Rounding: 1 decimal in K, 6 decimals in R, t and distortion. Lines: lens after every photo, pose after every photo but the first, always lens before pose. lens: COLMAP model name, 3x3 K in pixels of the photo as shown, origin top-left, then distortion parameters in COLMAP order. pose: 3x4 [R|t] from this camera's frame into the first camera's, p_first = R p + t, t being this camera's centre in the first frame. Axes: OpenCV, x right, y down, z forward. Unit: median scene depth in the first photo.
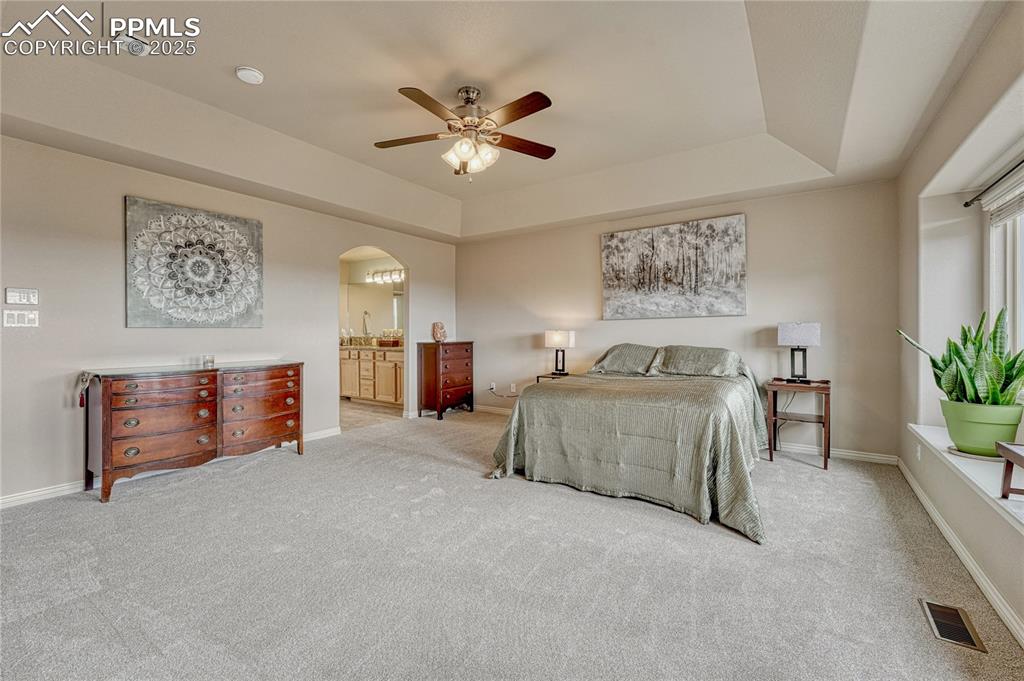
lens RADIAL K [[434.2, 0, 518.1], [0, 434.2, 333.1], [0, 0, 1]] dist [-0.007990, 0.001172]
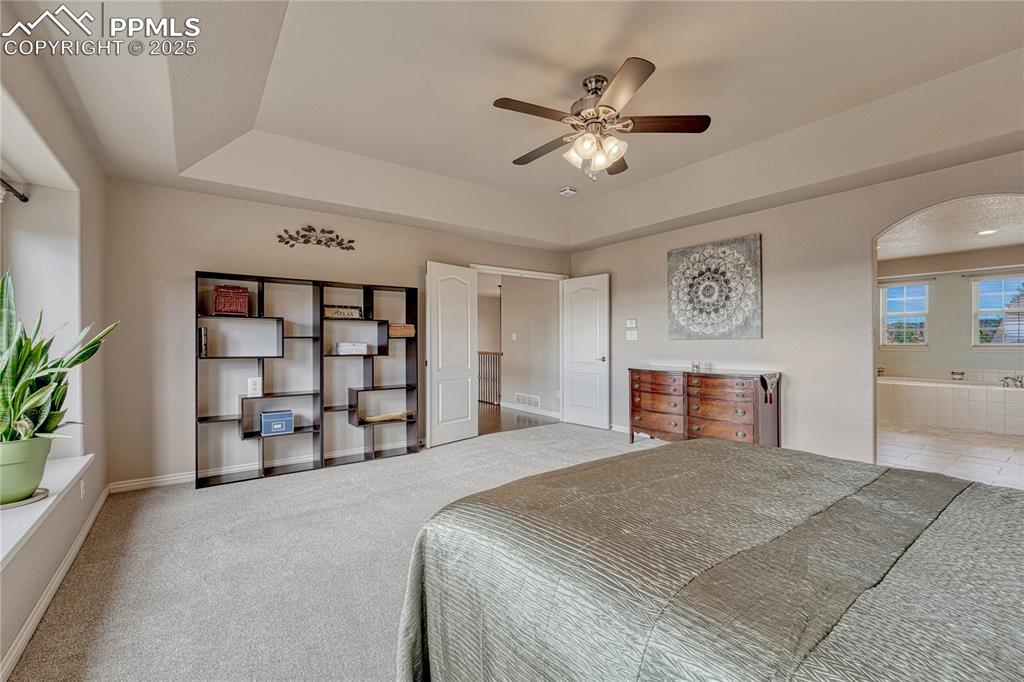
lens RADIAL K [[434.2, 0, 509.6], [0, 434.2, 344.1], [0, 0, 1]] dist [-0.007990, 0.001172]
pose [[-0.342487, 0.009064, -0.939479, 0.610408], [0.001936, 0.999958, 0.008942, -0.010217], [0.939521, 0.001244, -0.342490, 0.869365]]
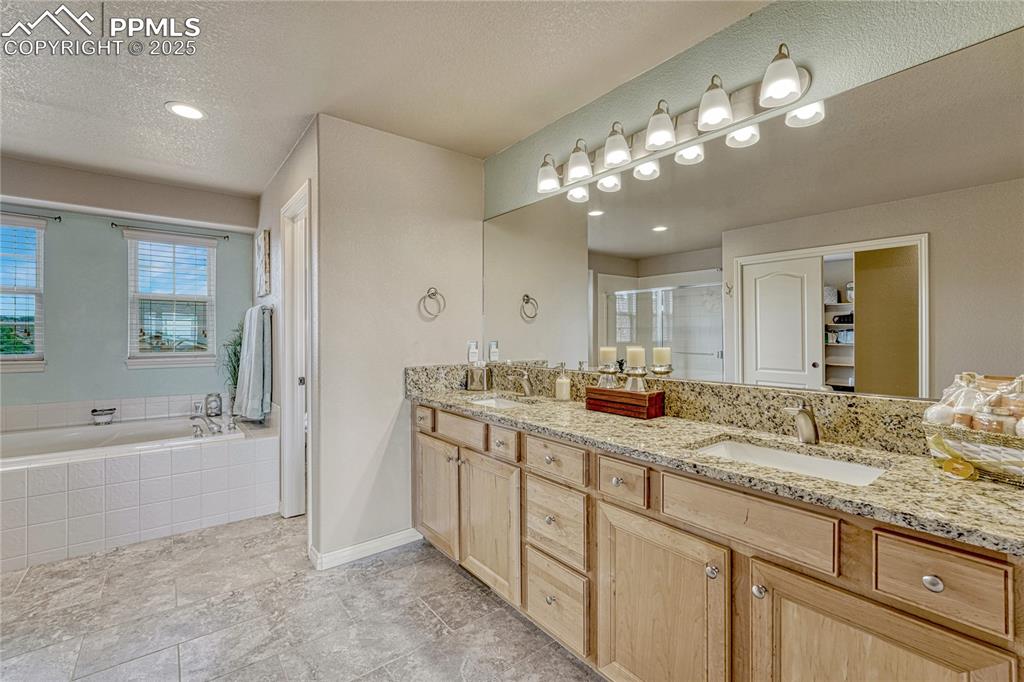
lens RADIAL K [[434.2, 0, 506.8], [0, 434.2, 338.6], [0, 0, 1]] dist [-0.007990, 0.001172]
pose [[0.947363, 0.003104, -0.320145, -0.535917], [-0.002586, 0.999995, 0.002044, -0.028267], [0.320150, -0.001109, 0.947366, 1.380600]]
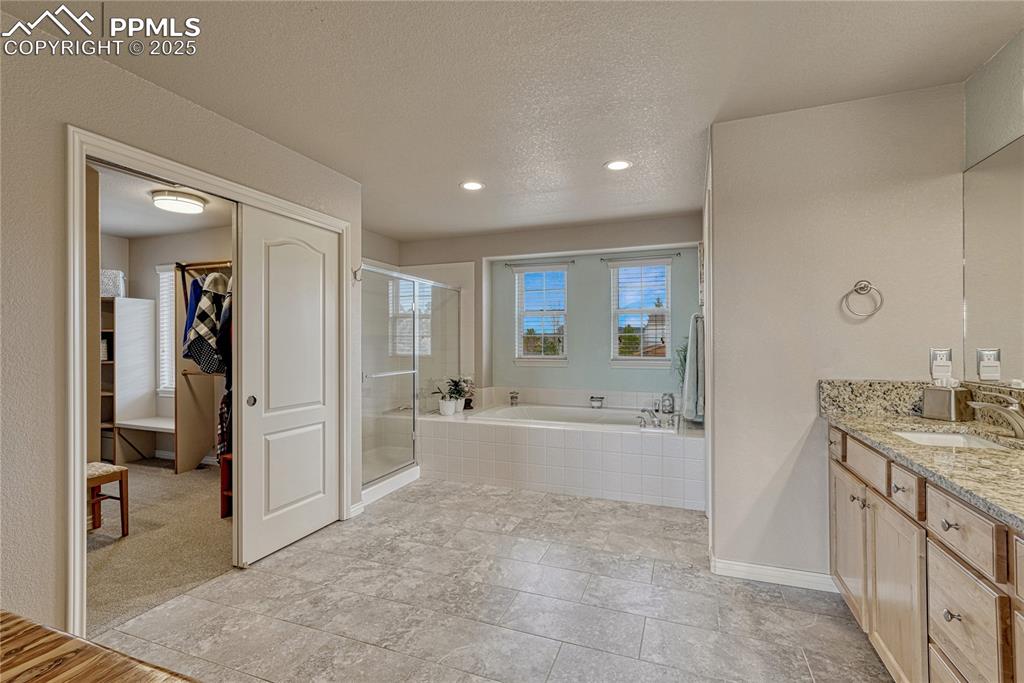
lens RADIAL K [[463.6, 0, 517.4], [0, 463.6, 343.3], [0, 0, 1]] dist [0.000364, -0.001041]
pose [[0.224631, 0.000845, -0.974443, -0.399018], [-0.002208, 0.999997, 0.000358, -0.028387], [0.974441, 0.002071, 0.224633, 1.448922]]
